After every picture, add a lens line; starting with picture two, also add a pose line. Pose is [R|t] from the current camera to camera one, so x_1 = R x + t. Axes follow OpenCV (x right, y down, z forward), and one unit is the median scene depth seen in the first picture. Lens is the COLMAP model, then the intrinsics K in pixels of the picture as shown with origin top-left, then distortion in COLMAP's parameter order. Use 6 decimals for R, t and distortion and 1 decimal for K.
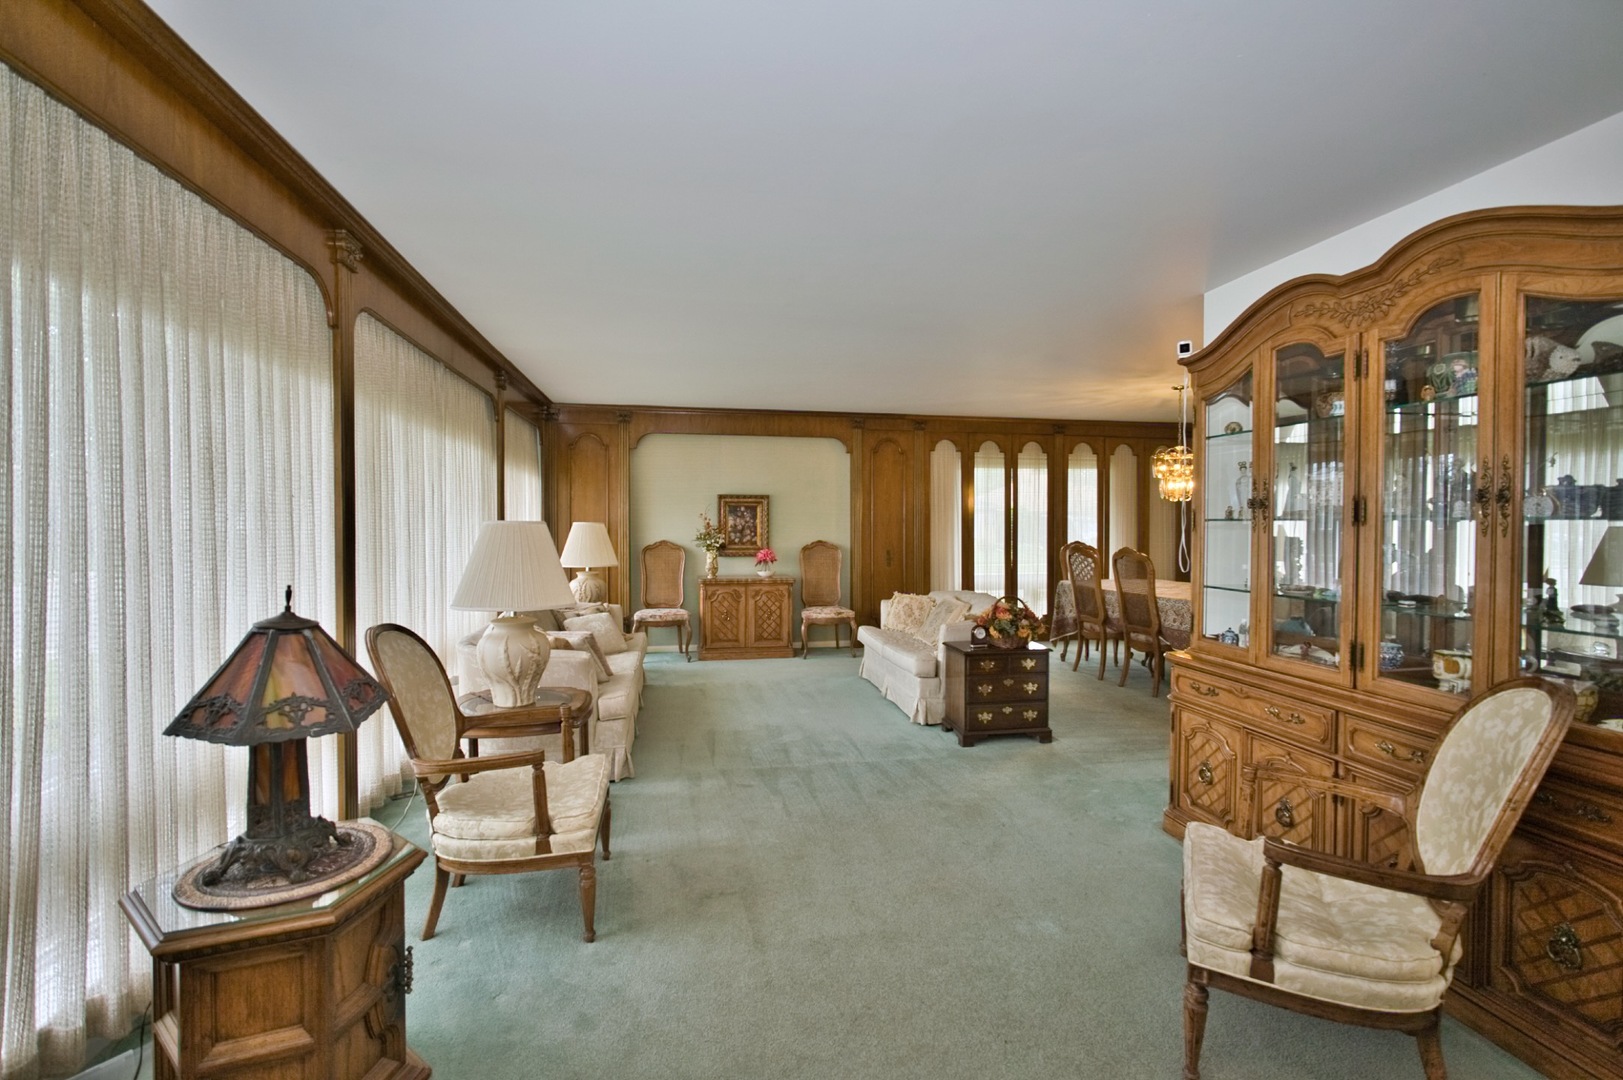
lens RADIAL K [[703.7, 0, 809.9], [0, 703.7, 537.7], [0, 0, 1]] dist [-0.025195, 0.007239]
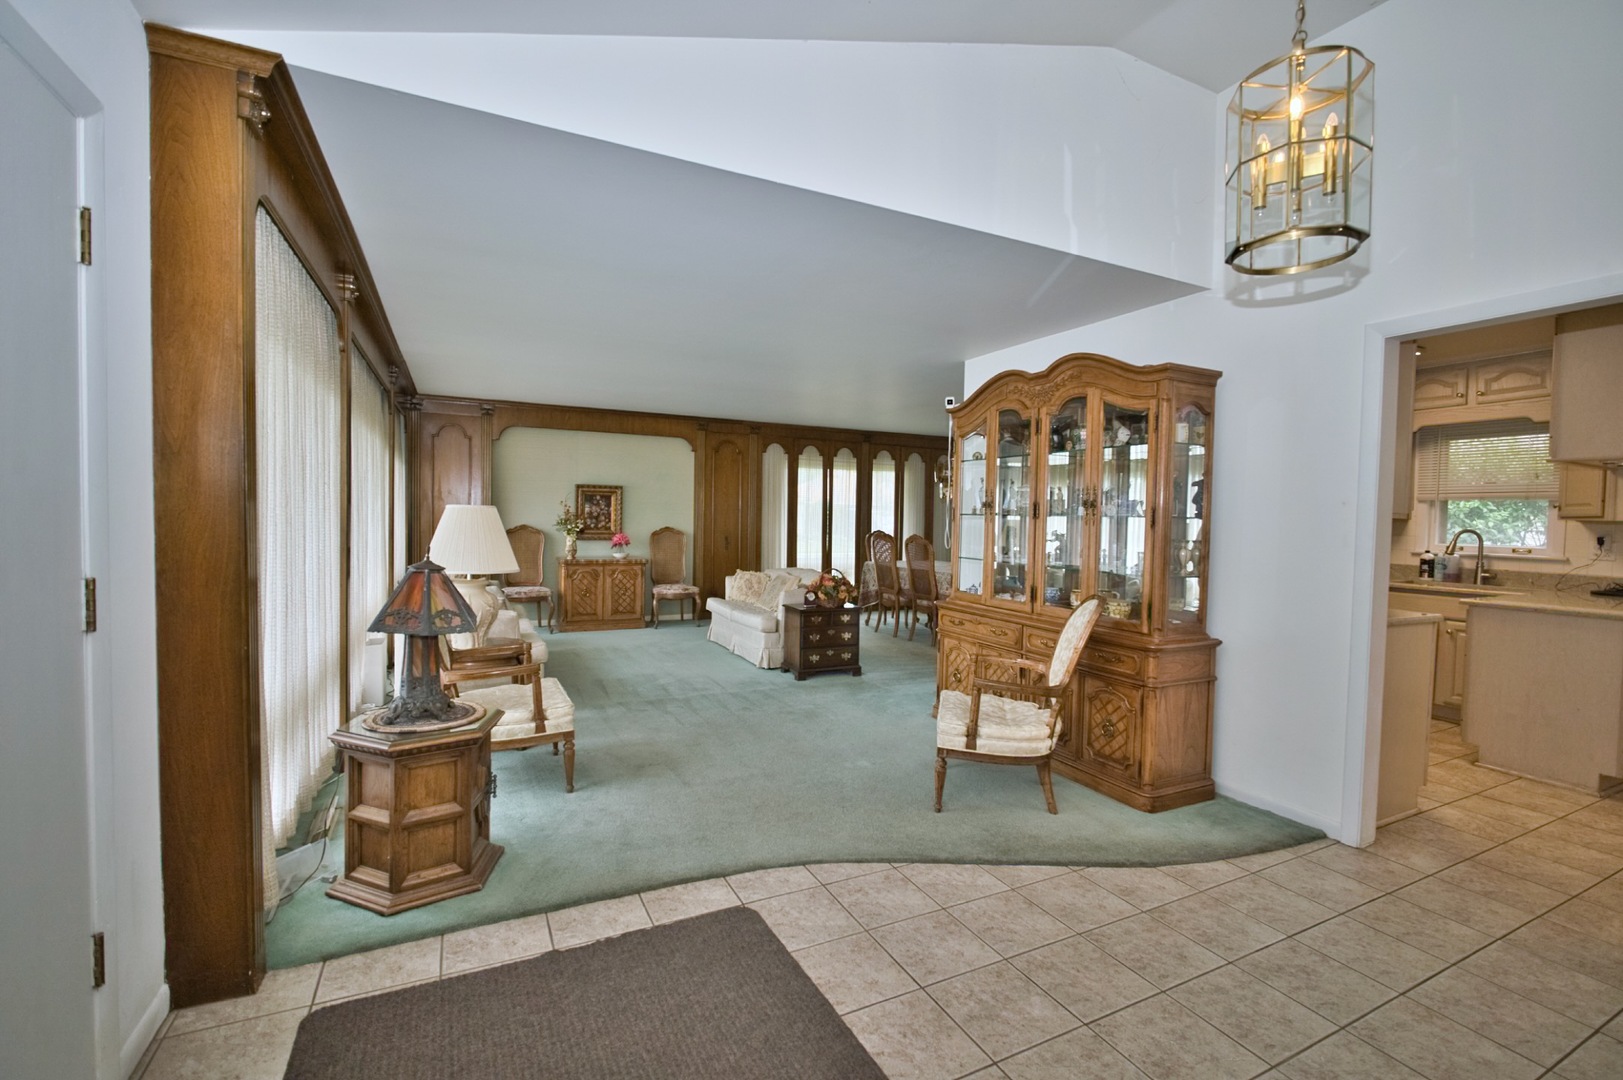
lens RADIAL K [[703.7, 0, 809.9], [0, 703.7, 537.7], [0, 0, 1]] dist [-0.025195, 0.007239]
pose [[0.963569, 0.009832, 0.267278, -0.123356], [-0.013499, 0.999838, 0.011886, 0.008753], [-0.267118, -0.015061, 0.963546, -0.298747]]
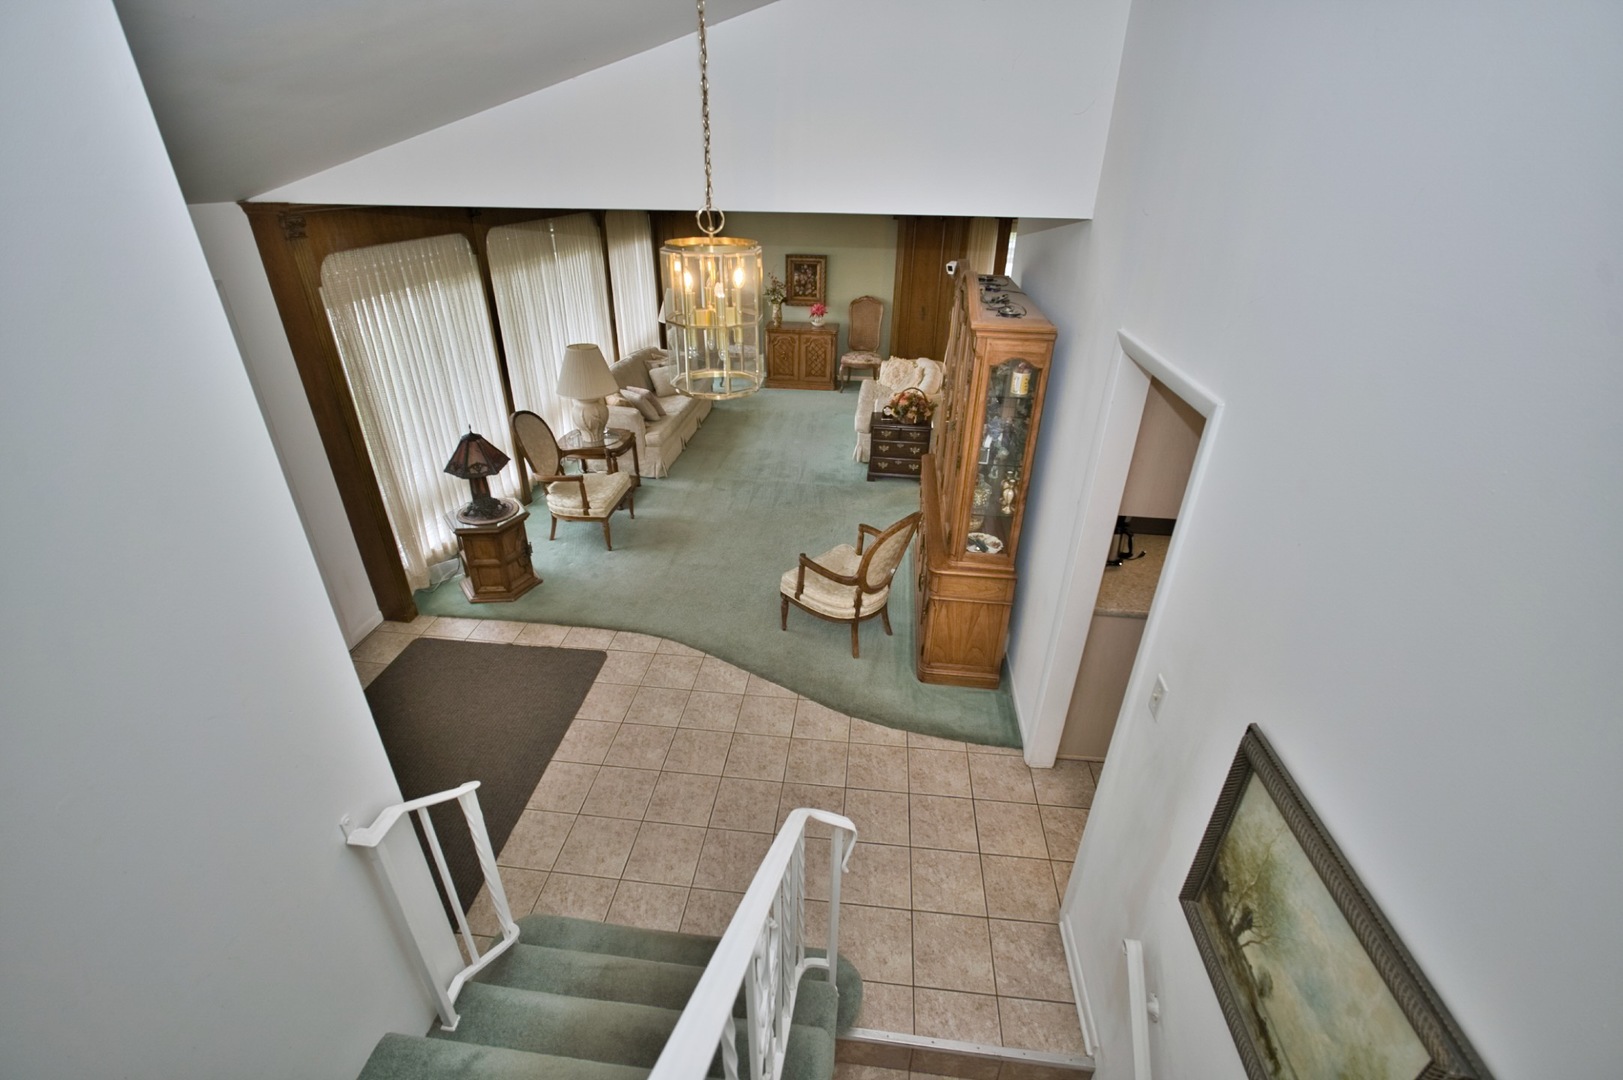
lens RADIAL K [[703.7, 0, 809.9], [0, 703.7, 537.7], [0, 0, 1]] dist [-0.025195, 0.007239]
pose [[0.958069, 0.146306, -0.246370, 0.514773], [-0.019016, 0.890388, 0.454805, -0.318798], [0.285905, -0.431050, 0.855835, -0.475572]]
